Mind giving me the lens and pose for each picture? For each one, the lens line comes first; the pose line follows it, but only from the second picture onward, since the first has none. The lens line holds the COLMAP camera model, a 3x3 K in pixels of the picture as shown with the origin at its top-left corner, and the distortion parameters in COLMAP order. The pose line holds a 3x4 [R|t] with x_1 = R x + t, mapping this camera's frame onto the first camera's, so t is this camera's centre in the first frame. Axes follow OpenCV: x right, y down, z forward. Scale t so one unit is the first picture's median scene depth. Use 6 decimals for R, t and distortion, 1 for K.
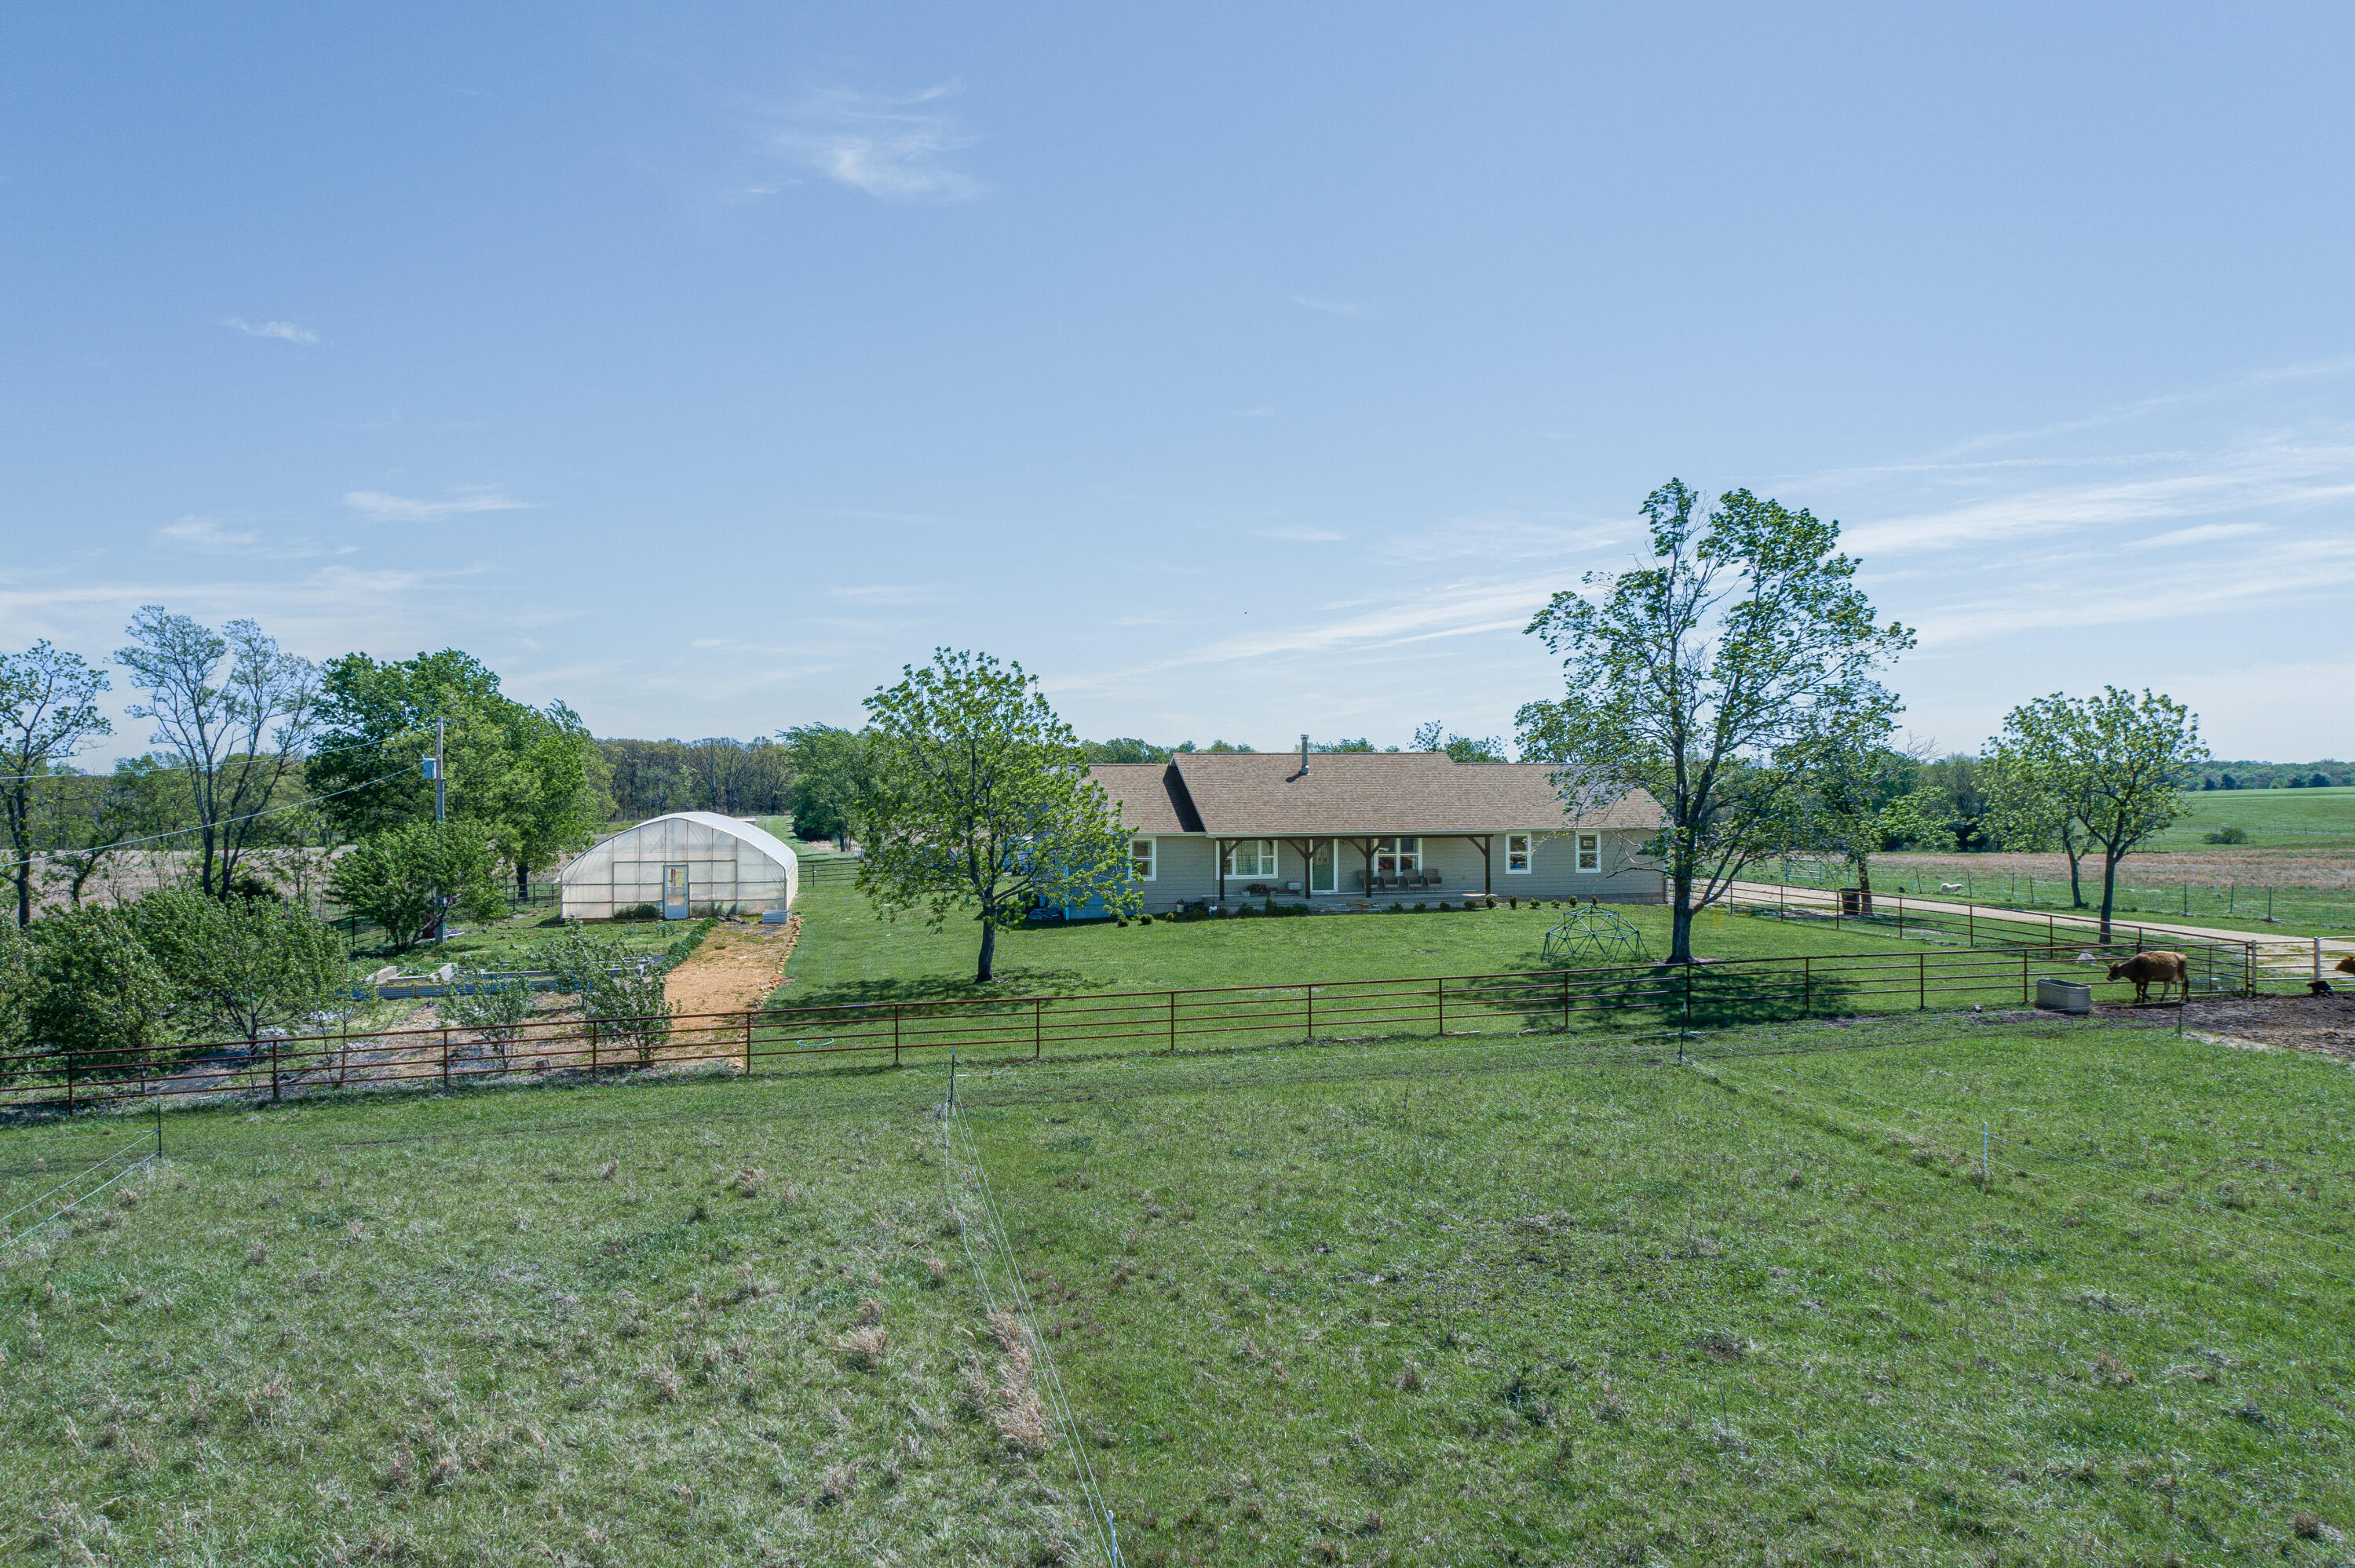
lens RADIAL K [[1577.7, 0, 1177.5], [0, 1577.7, 784.0], [0, 0, 1]] dist [0.004139, 0.004520]
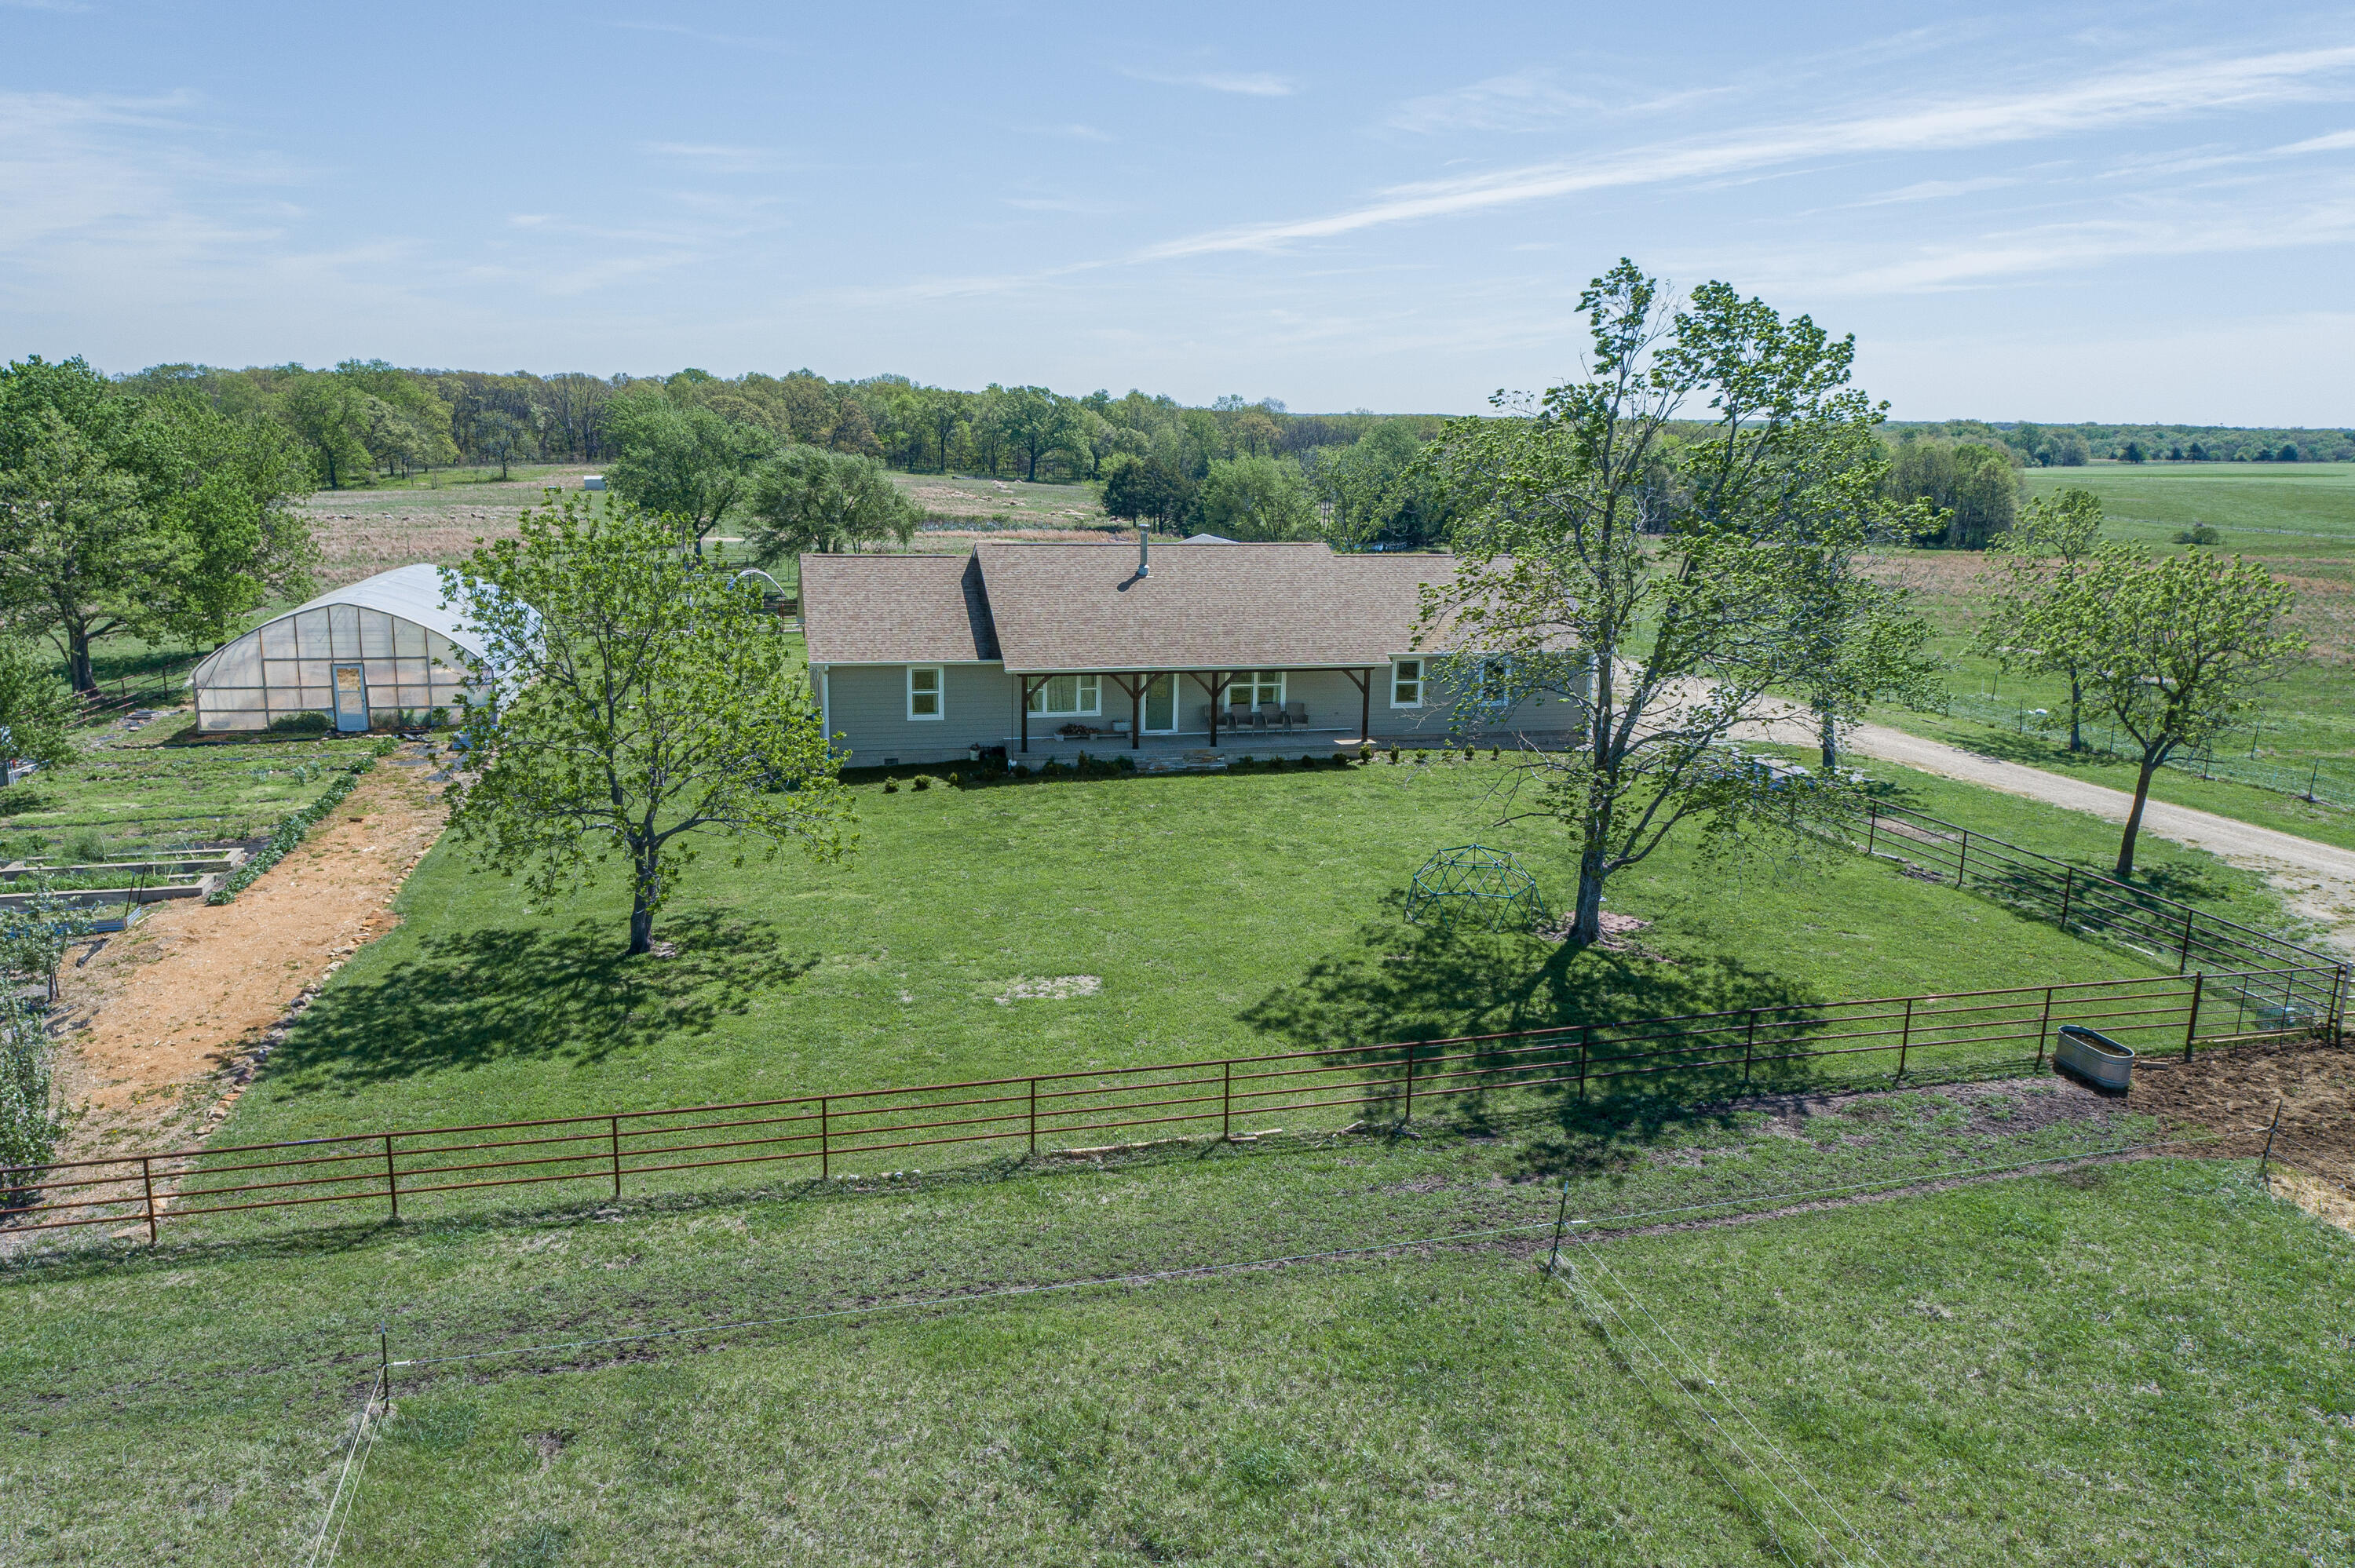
lens RADIAL K [[1646.6, 0, 1171.4], [0, 1646.6, 747.8], [0, 0, 1]] dist [0.001371, 0.005344]
pose [[0.998836, 0.018921, 0.044374, 0.063014], [-0.027306, 0.980078, 0.196727, -0.088877], [-0.039768, -0.197709, 0.979454, 0.188956]]
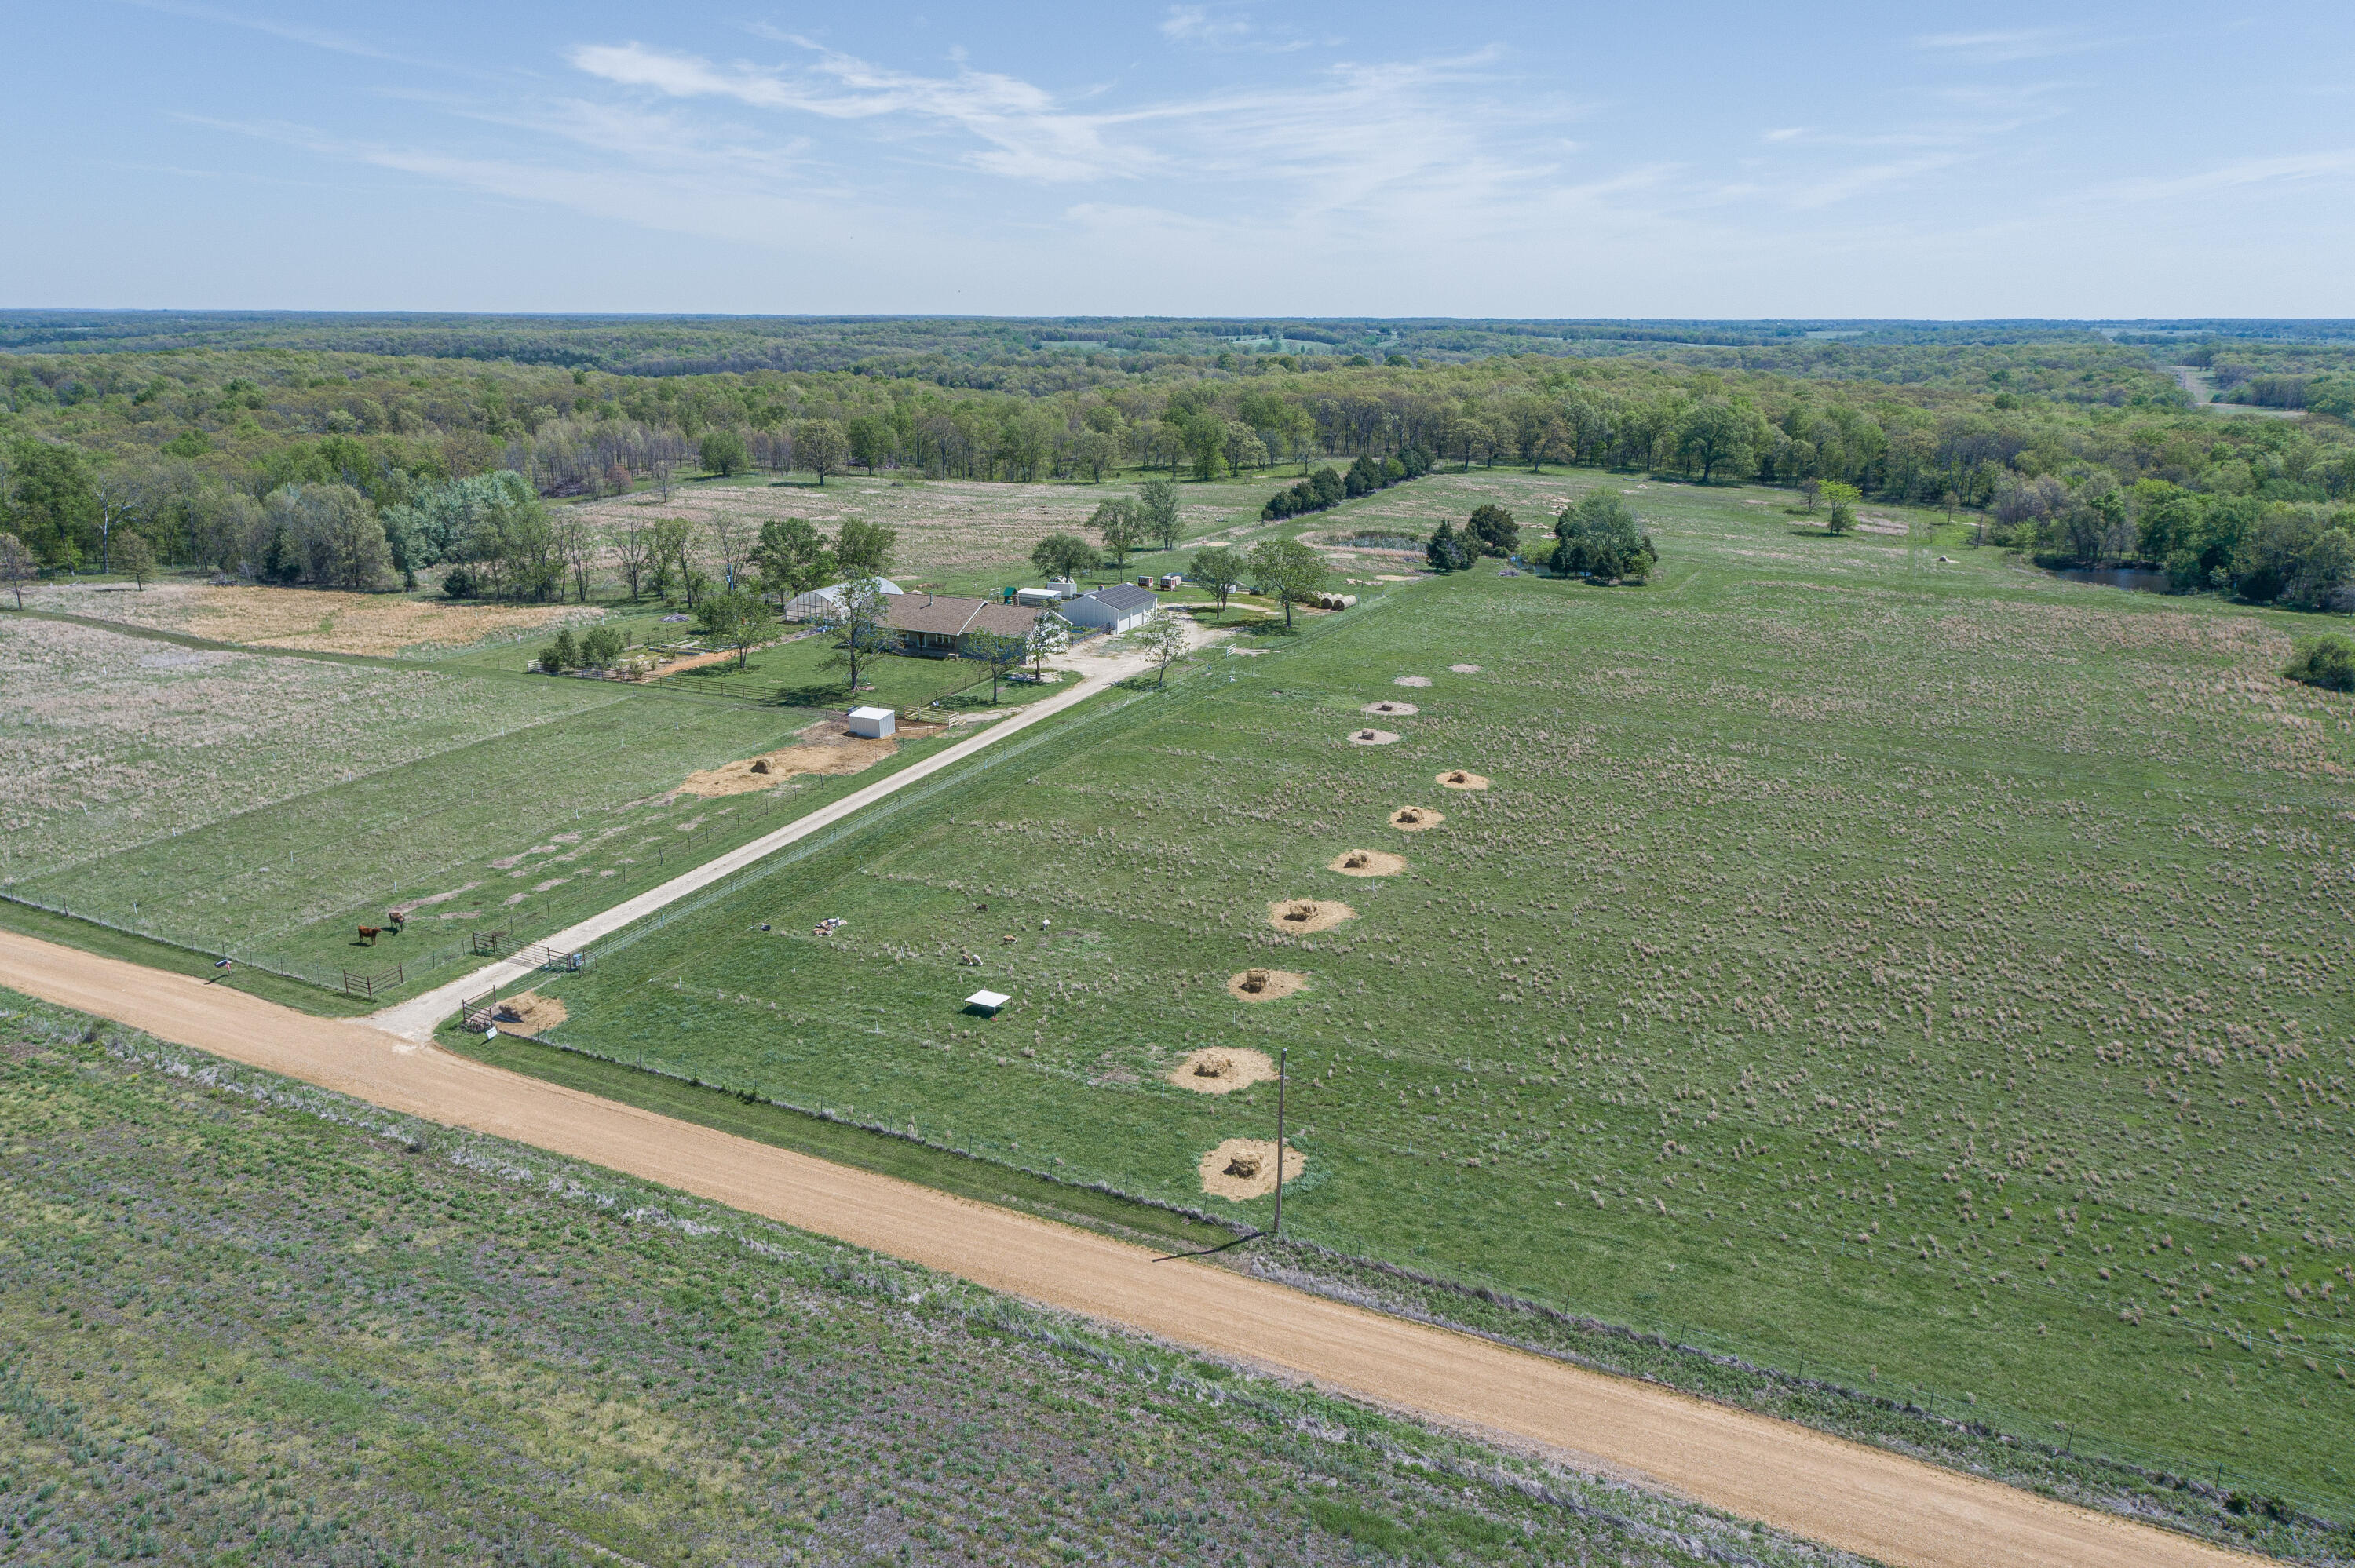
lens RADIAL K [[1577.8, 0, 1167.7], [0, 1577.8, 765.1], [0, 0, 1]] dist [0.000669, 0.005565]
pose [[0.780119, 0.179069, -0.599457, 2.394534], [-0.007600, 0.960805, 0.277120, -0.575382], [0.625585, -0.211631, 0.750903, -1.079048]]
